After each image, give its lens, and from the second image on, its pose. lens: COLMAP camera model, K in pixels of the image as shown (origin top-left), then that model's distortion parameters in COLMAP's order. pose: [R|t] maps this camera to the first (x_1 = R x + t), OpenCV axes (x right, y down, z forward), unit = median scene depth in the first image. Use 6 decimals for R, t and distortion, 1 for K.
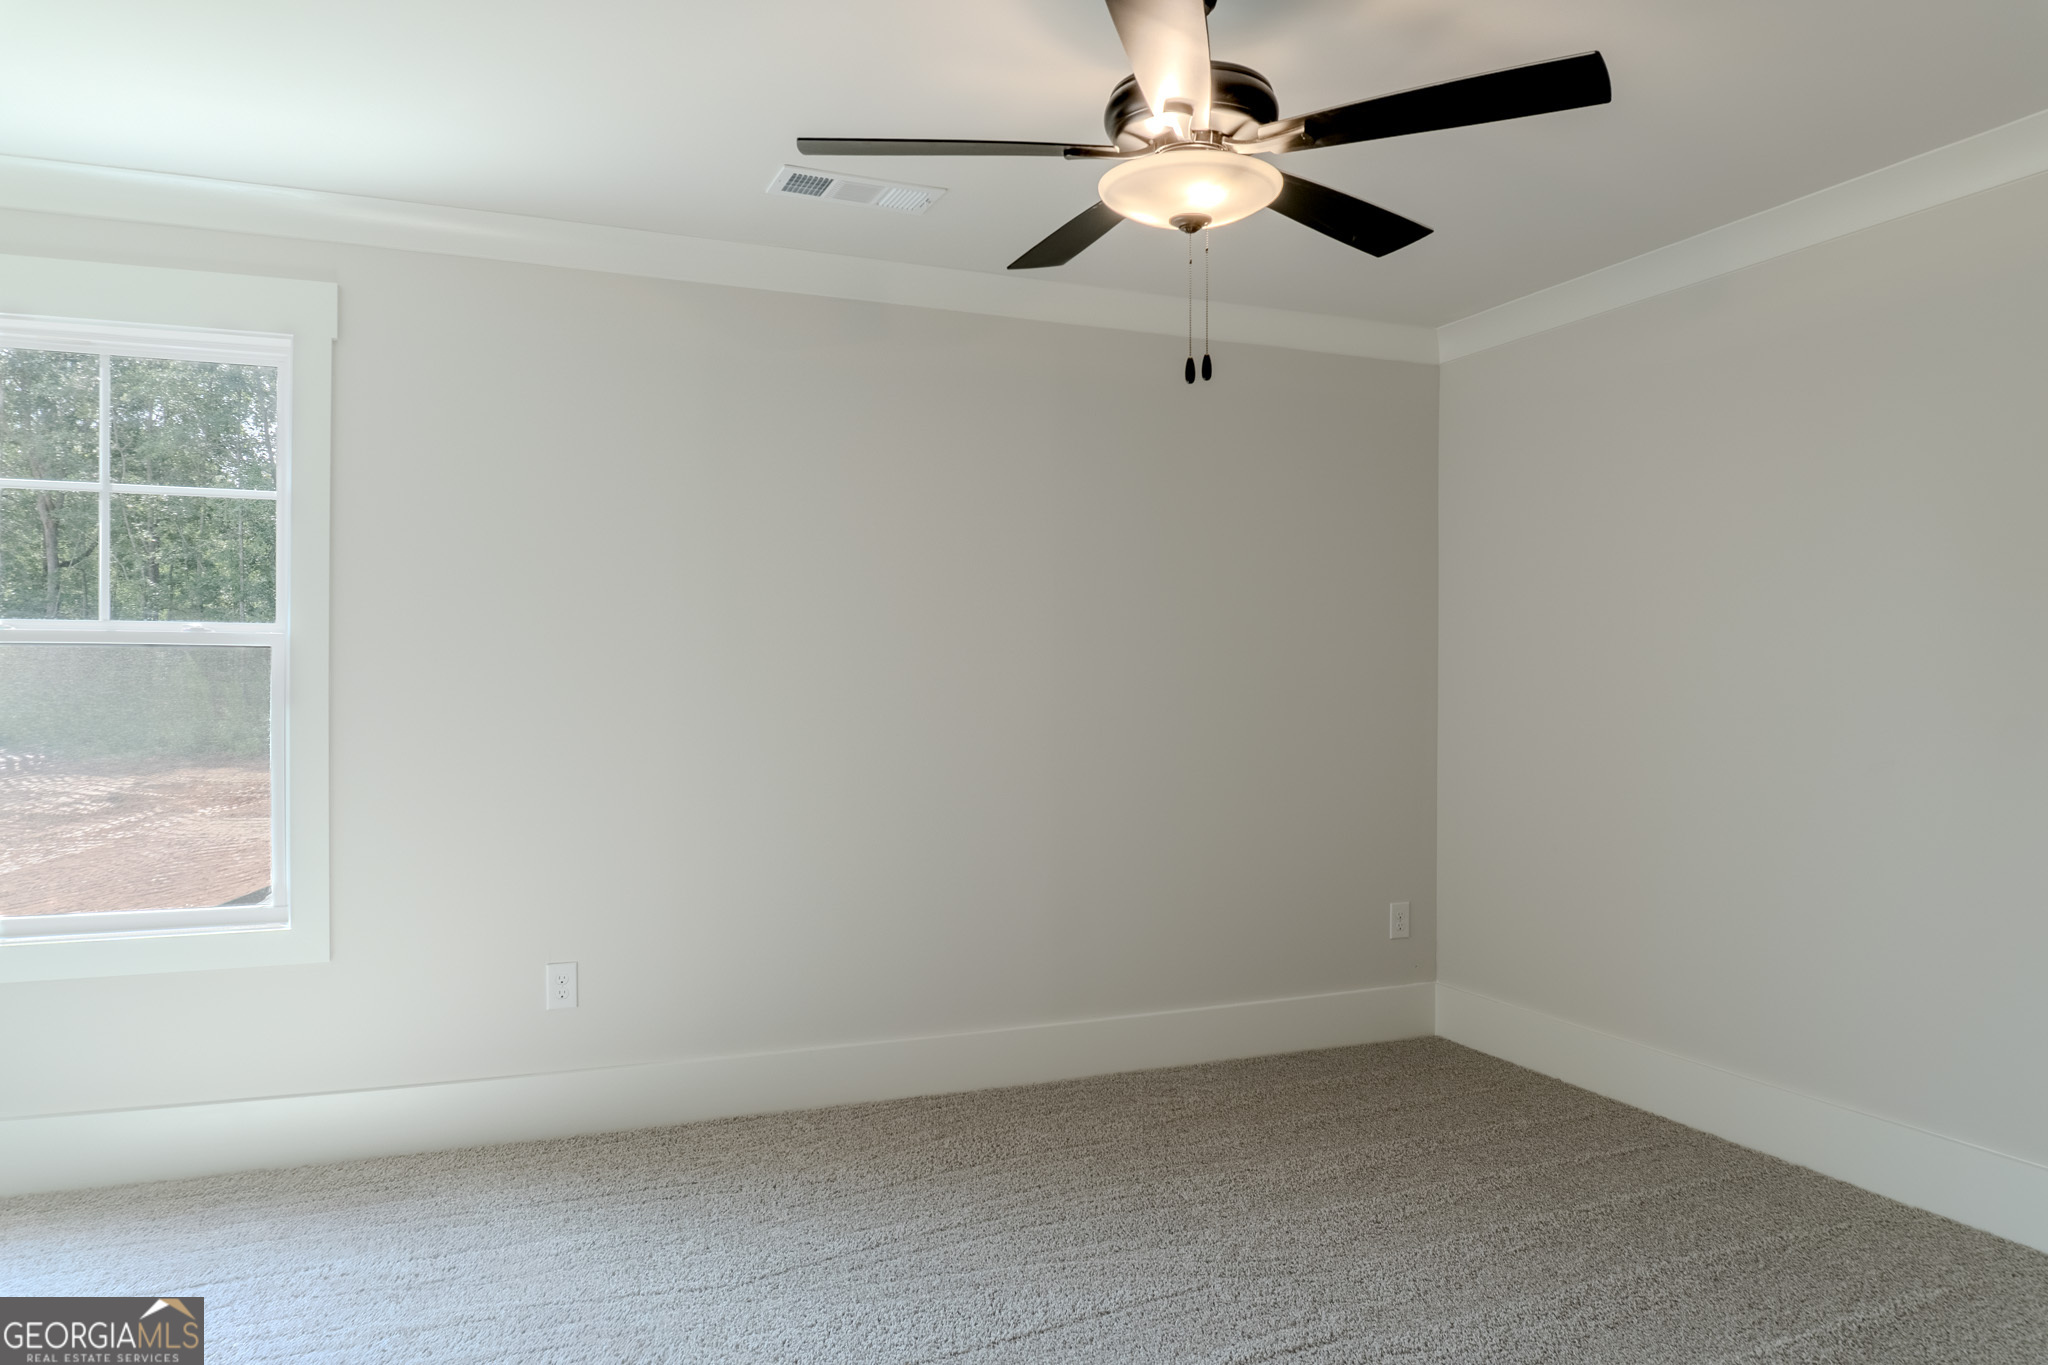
lens RADIAL K [[1395.0, 0, 1021.4], [0, 1395.0, 686.9], [0, 0, 1]] dist [-0.003863, -0.001074]
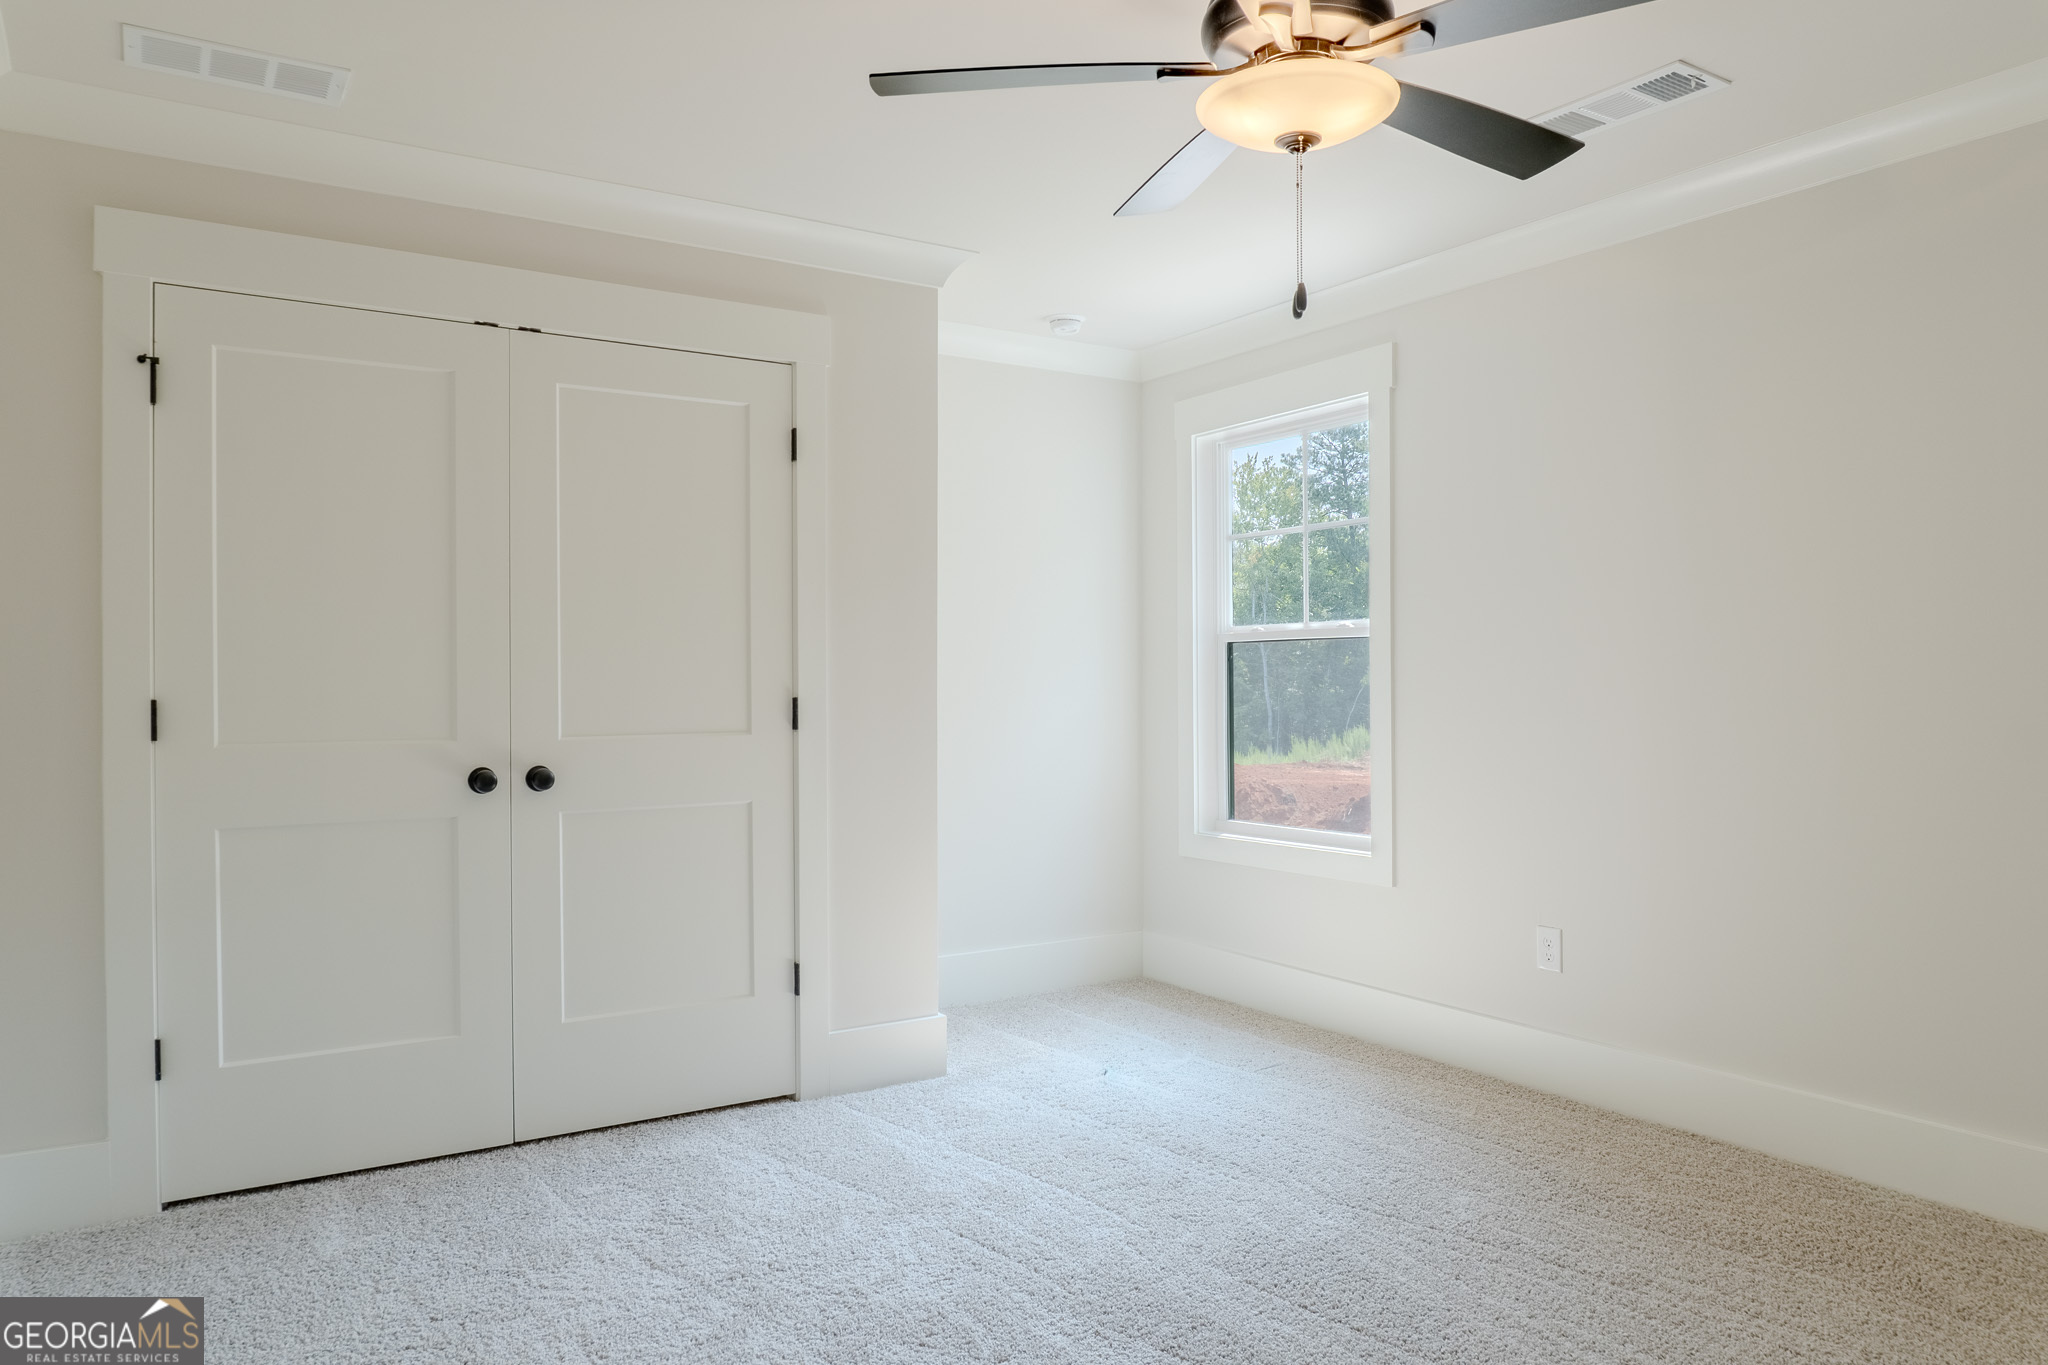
lens RADIAL K [[1395.0, 0, 1021.4], [0, 1395.0, 686.9], [0, 0, 1]] dist [-0.003863, -0.001074]
pose [[0.184971, -0.001524, -0.982743, 0.671492], [0.007675, 0.999971, -0.000106, 0.015041], [0.982714, -0.007523, 0.184977, 0.444418]]
